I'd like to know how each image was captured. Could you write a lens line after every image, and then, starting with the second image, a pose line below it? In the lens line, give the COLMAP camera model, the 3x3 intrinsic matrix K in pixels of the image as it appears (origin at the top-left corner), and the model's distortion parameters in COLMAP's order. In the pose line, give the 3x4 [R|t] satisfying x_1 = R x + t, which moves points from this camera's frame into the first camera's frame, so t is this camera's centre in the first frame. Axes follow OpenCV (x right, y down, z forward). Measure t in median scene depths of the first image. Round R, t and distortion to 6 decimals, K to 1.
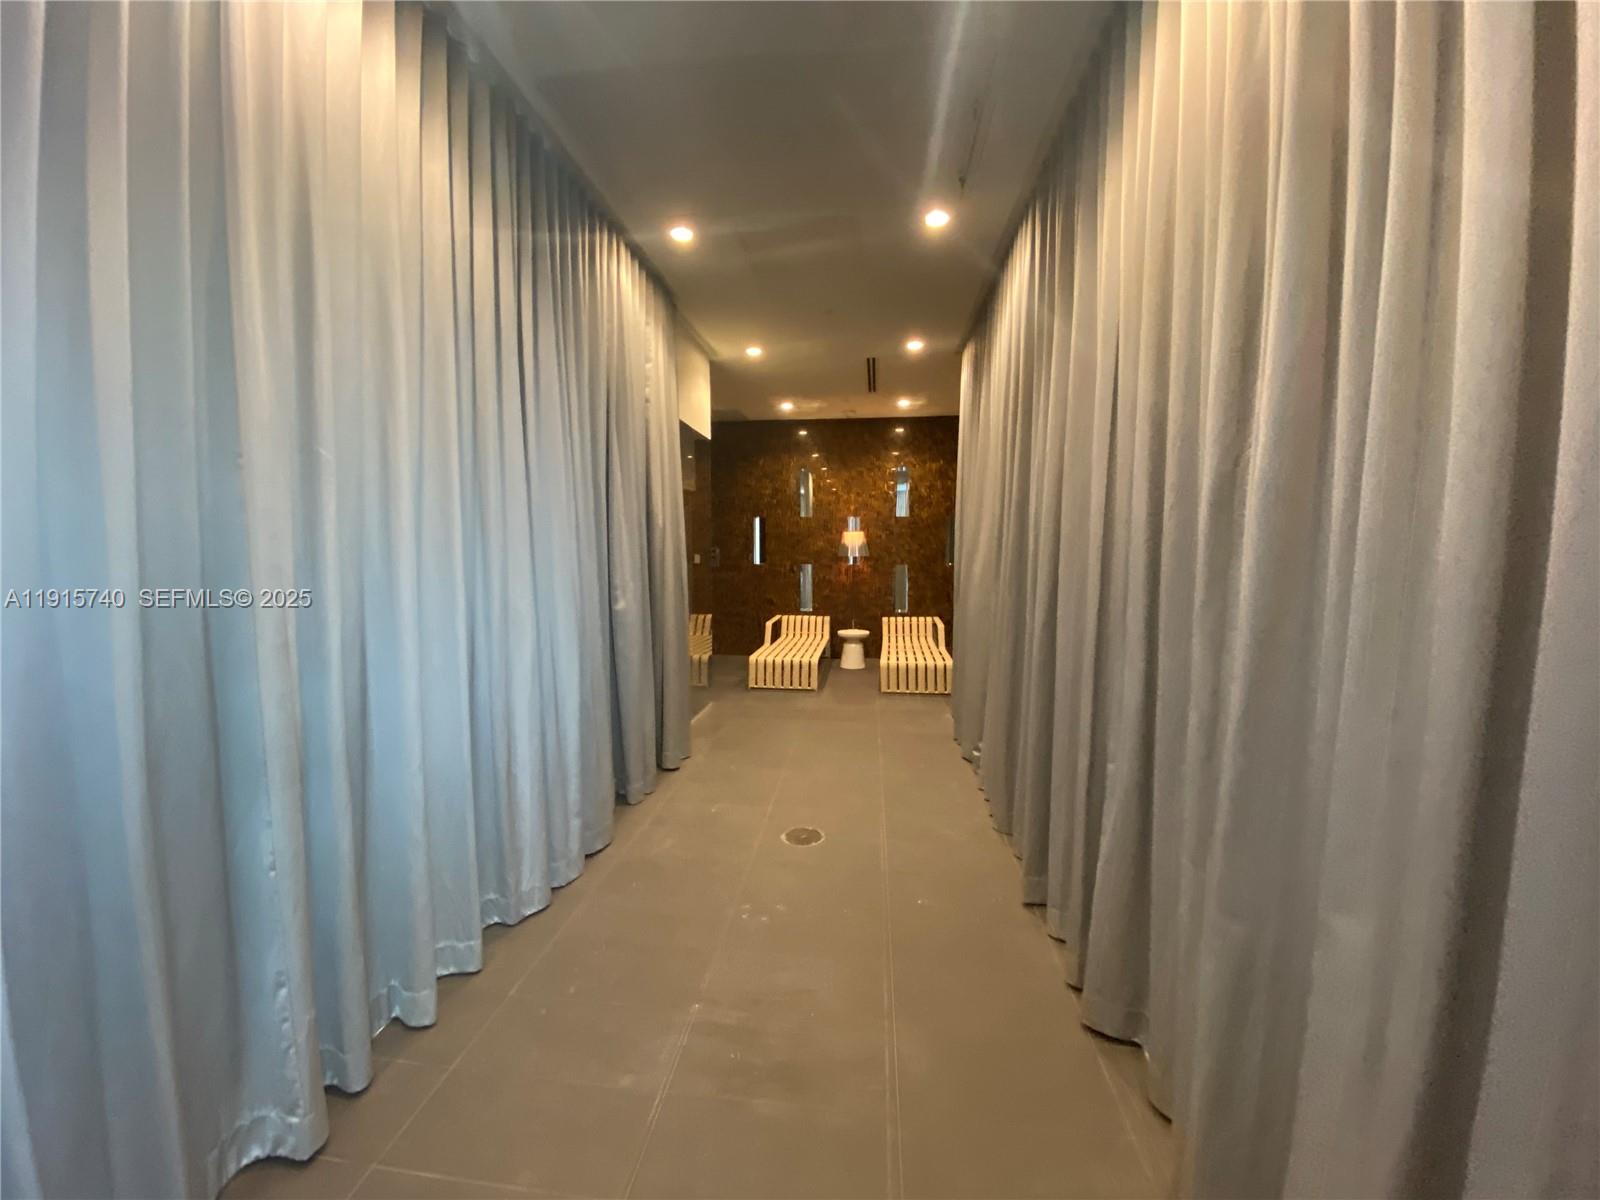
lens RADIAL K [[640.9, 0, 799.5], [0, 640.9, 600.1], [0, 0, 1]] dist [-0.021946, -0.000762]
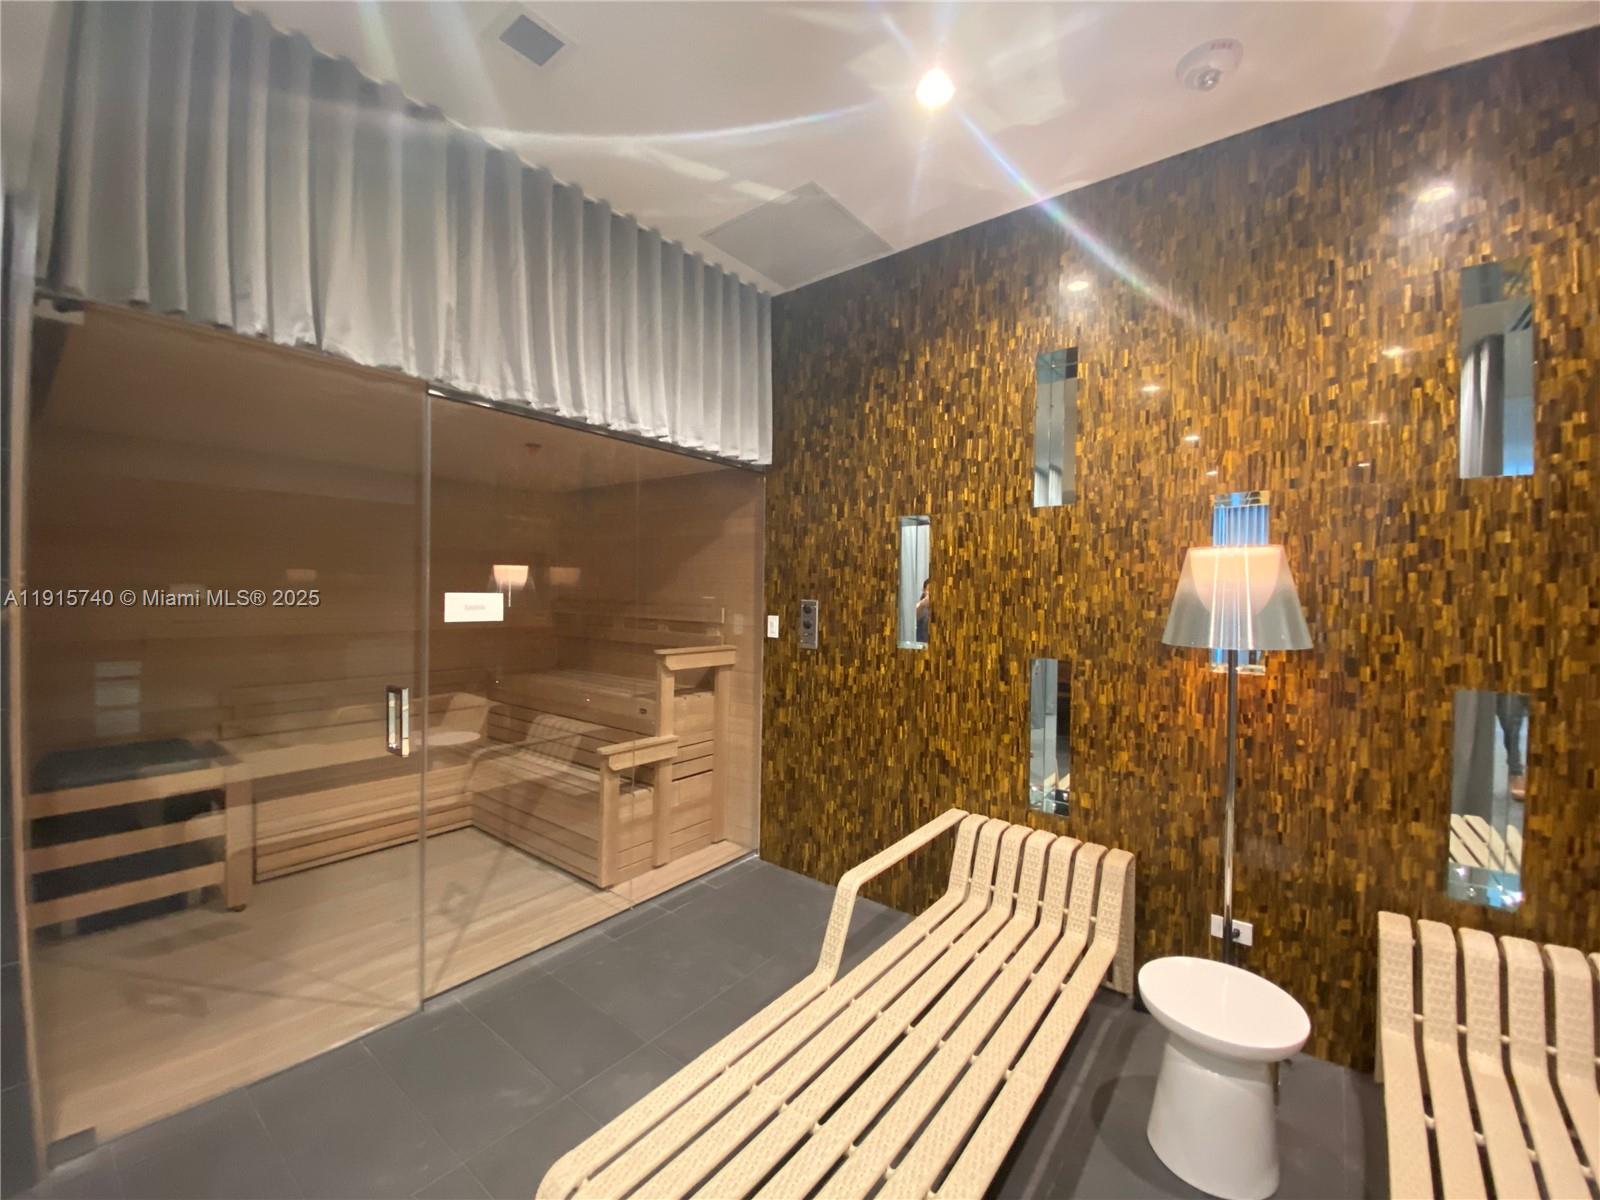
lens RADIAL K [[640.9, 0, 789.4], [0, 640.9, 598.0], [0, 0, 1]] dist [-0.021946, -0.000762]
pose [[0.847371, 0.015880, -0.530764, 0.066776], [-0.051336, 0.997321, -0.052118, -0.063542], [0.528514, 0.071411, 0.845916, 0.684589]]
